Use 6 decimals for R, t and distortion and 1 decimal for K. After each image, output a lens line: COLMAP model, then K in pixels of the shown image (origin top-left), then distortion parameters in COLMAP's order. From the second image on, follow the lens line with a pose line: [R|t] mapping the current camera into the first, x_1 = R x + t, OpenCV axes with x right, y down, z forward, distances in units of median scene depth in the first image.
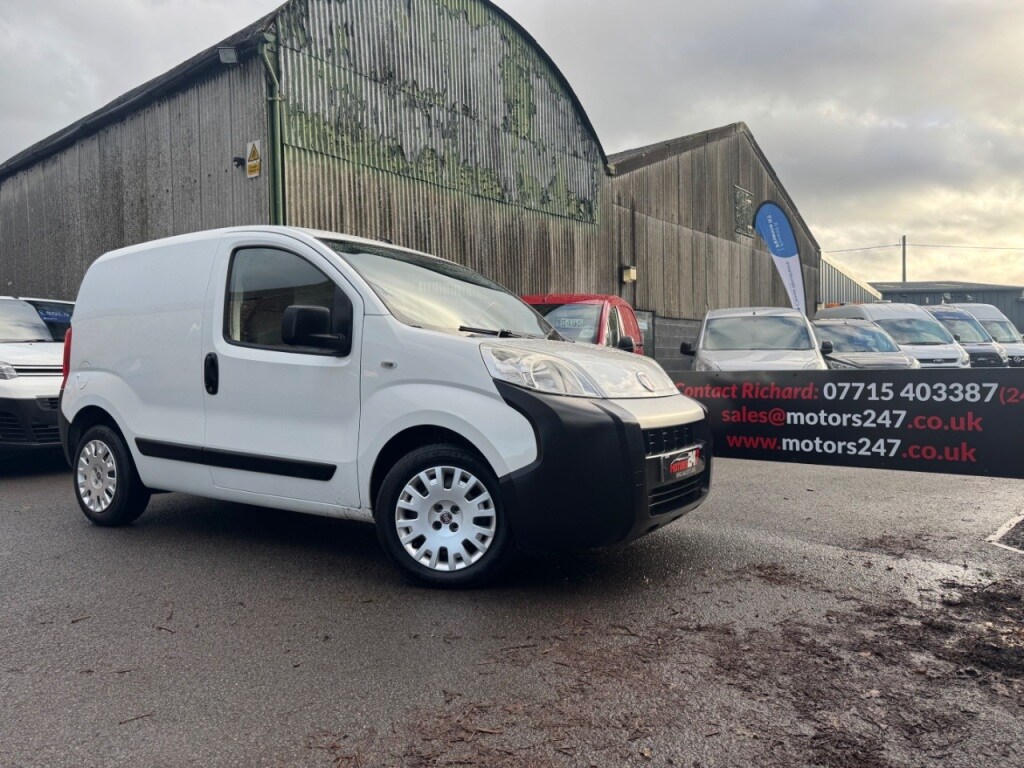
lens RADIAL K [[725.7, 0, 511.4], [0, 725.7, 383.8], [0, 0, 1]] dist [0.074859, -0.111581]
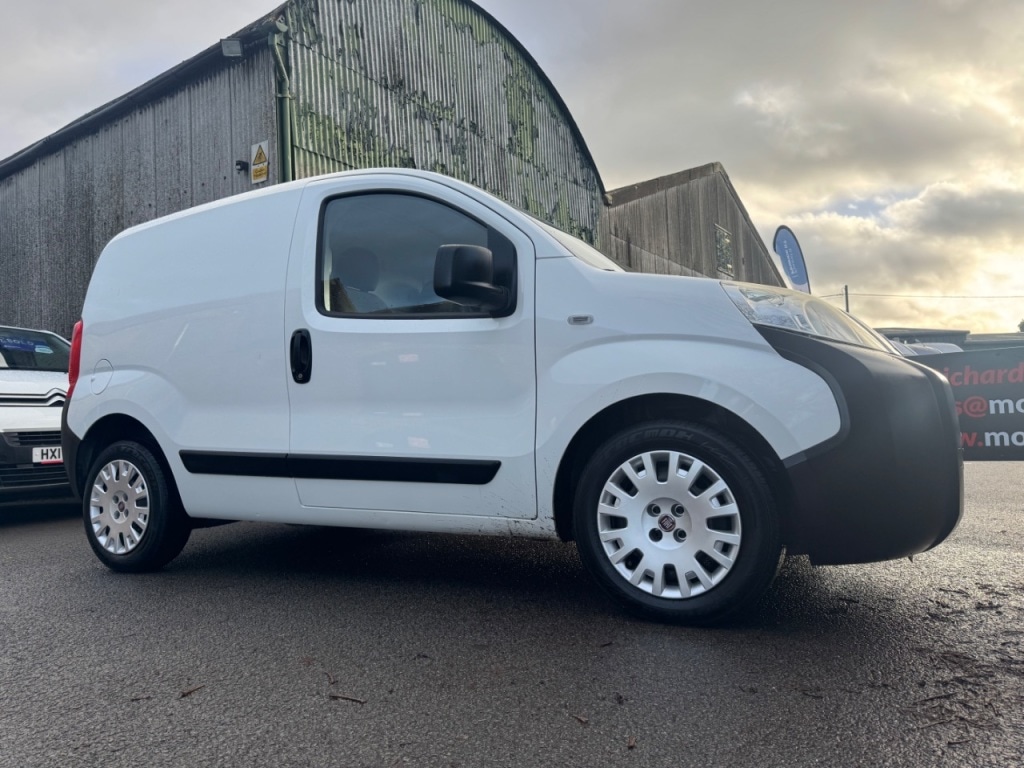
lens RADIAL K [[724.2, 0, 507.1], [0, 724.2, 388.6], [0, 0, 1]] dist [0.076539, -0.111799]
pose [[0.996902, -0.019236, 0.076262, -0.117540], [0.024854, 0.996991, -0.073421, 0.037138], [-0.074620, 0.075089, 0.994381, 0.108618]]
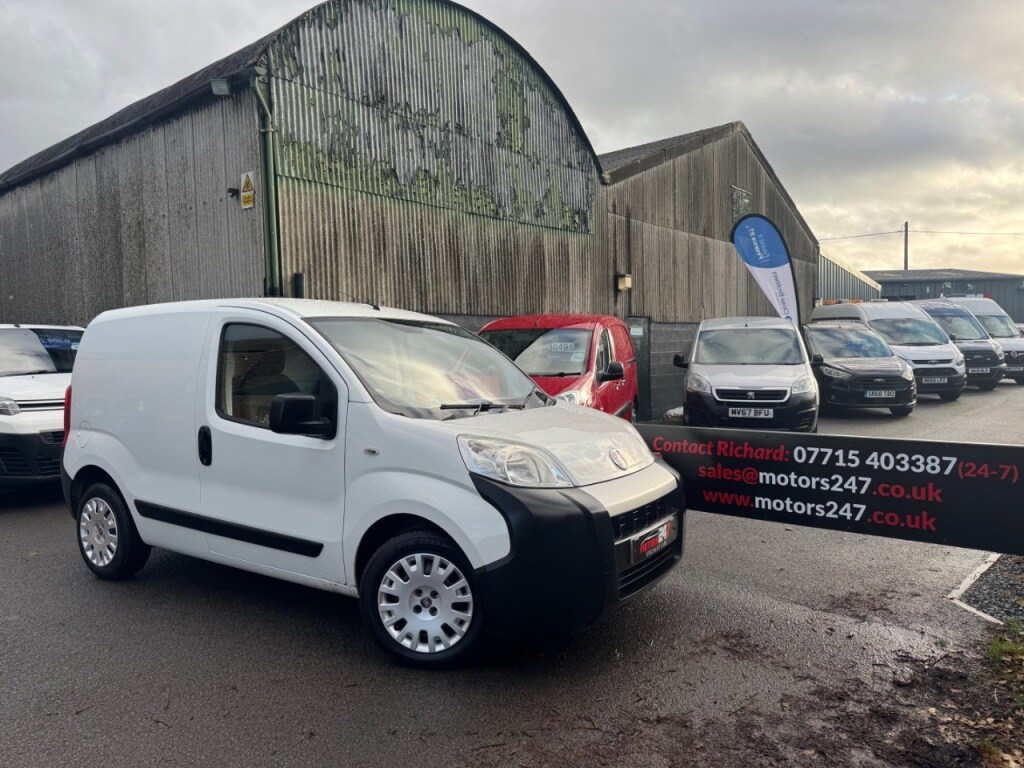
lens RADIAL K [[723.5, 0, 512.3], [0, 723.5, 390.2], [0, 0, 1]] dist [0.076778, -0.114659]
pose [[0.999974, -0.006136, -0.003872, 0.015288], [0.006266, 0.999391, 0.034314, -0.058504], [0.003659, -0.034337, 0.999404, -0.016654]]
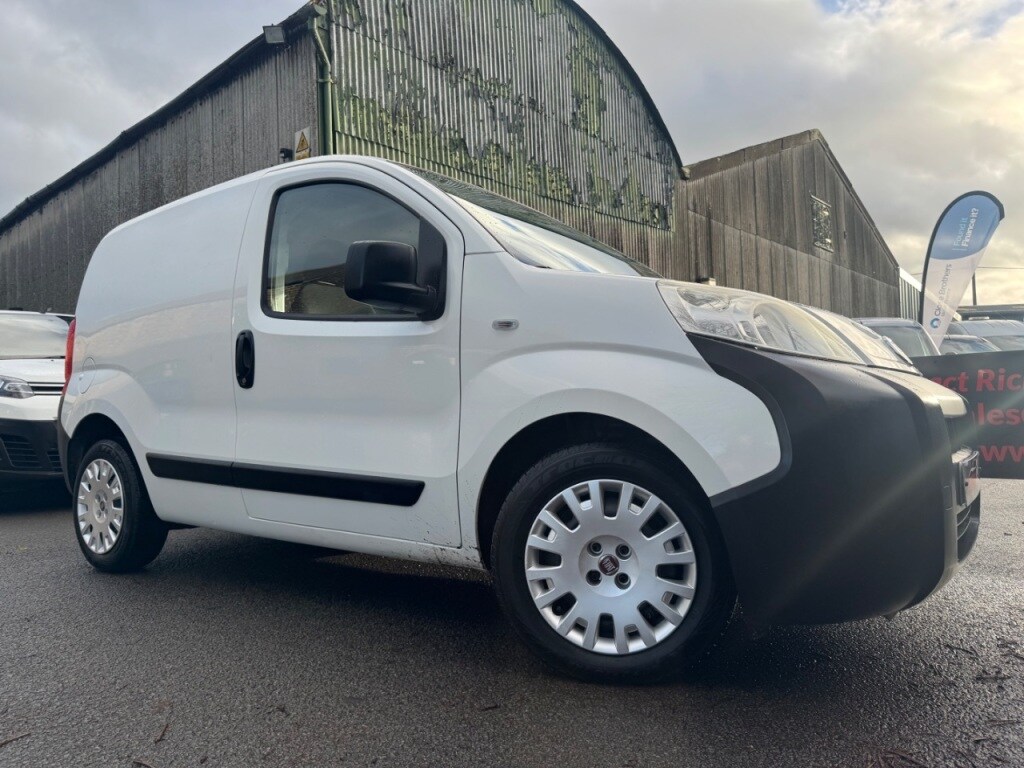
lens RADIAL K [[725.7, 0, 511.4], [0, 725.7, 383.8], [0, 0, 1]] dist [0.074859, -0.111581]
pose [[0.998217, -0.014354, -0.057930, -0.049377], [0.011302, 0.998548, -0.052671, 0.023576], [0.058602, 0.051923, 0.996930, 0.139203]]
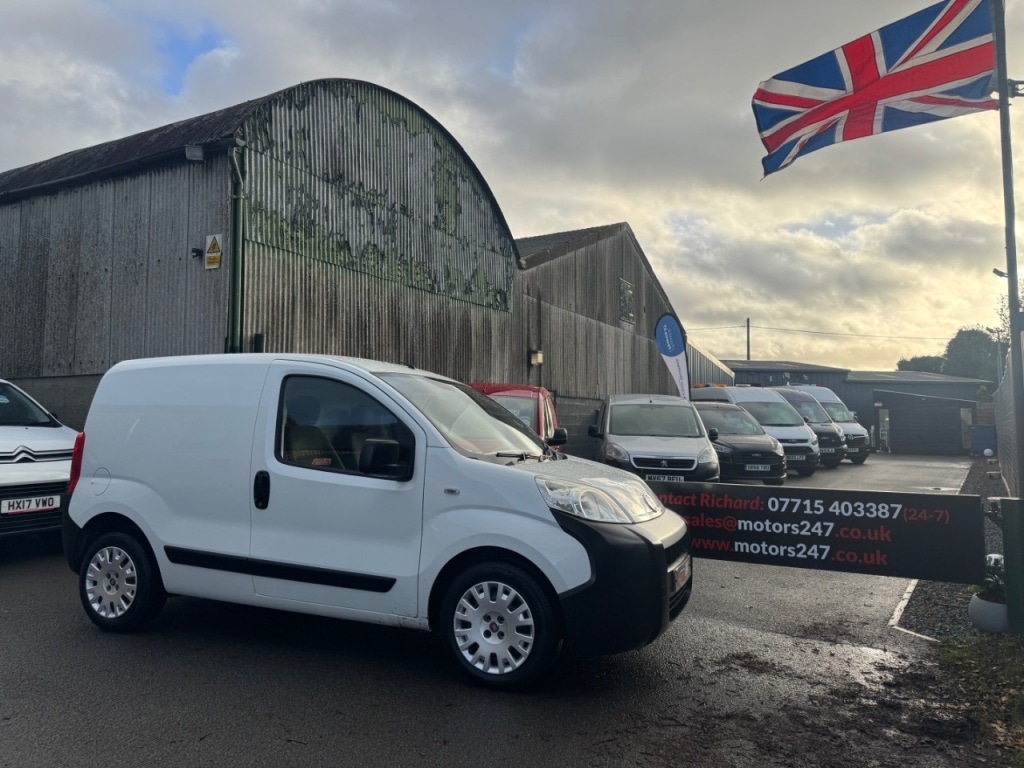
lens RADIAL K [[722.7, 0, 513.0], [0, 722.7, 381.0], [0, 0, 1]] dist [0.087108, -0.124419]
pose [[0.981814, 0.032594, 0.187028, -0.115936], [-0.017252, 0.996394, -0.083080, -0.042943], [-0.189061, 0.078342, 0.978835, -0.070712]]
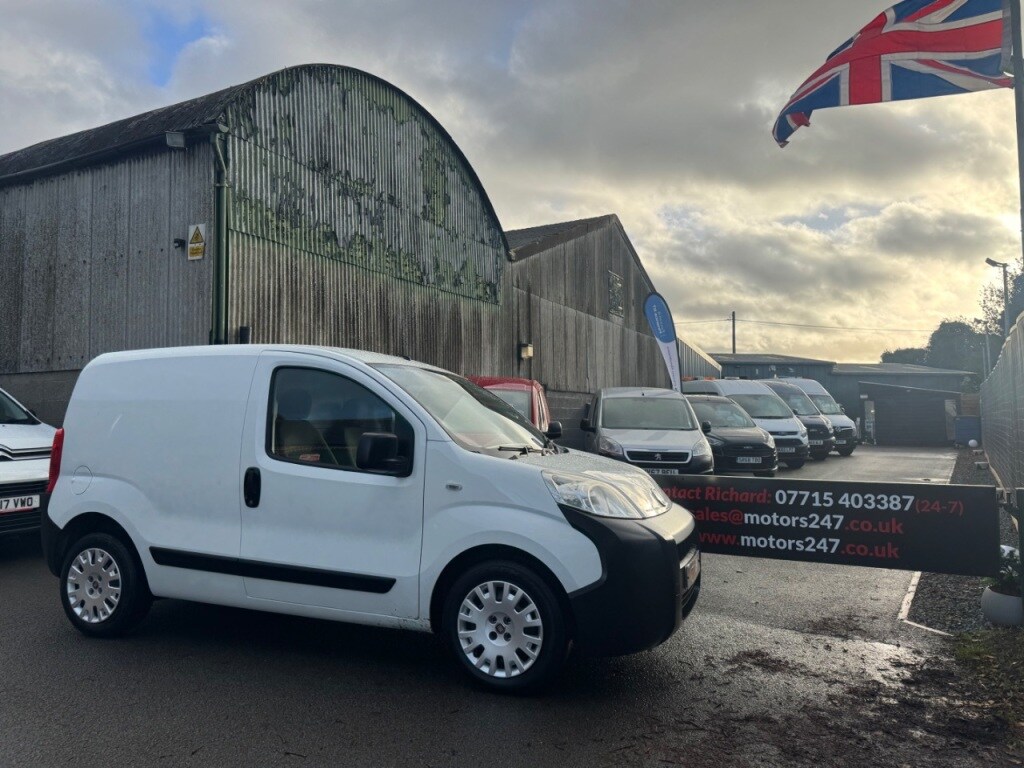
lens RADIAL K [[723.5, 0, 511.6], [0, 723.5, 383.8], [0, 0, 1]] dist [0.077366, -0.105325]
pose [[0.978327, 0.023889, 0.205683, -0.123151], [-0.009005, 0.997291, -0.072999, -0.041199], [-0.206870, 0.069565, 0.975892, -0.046961]]
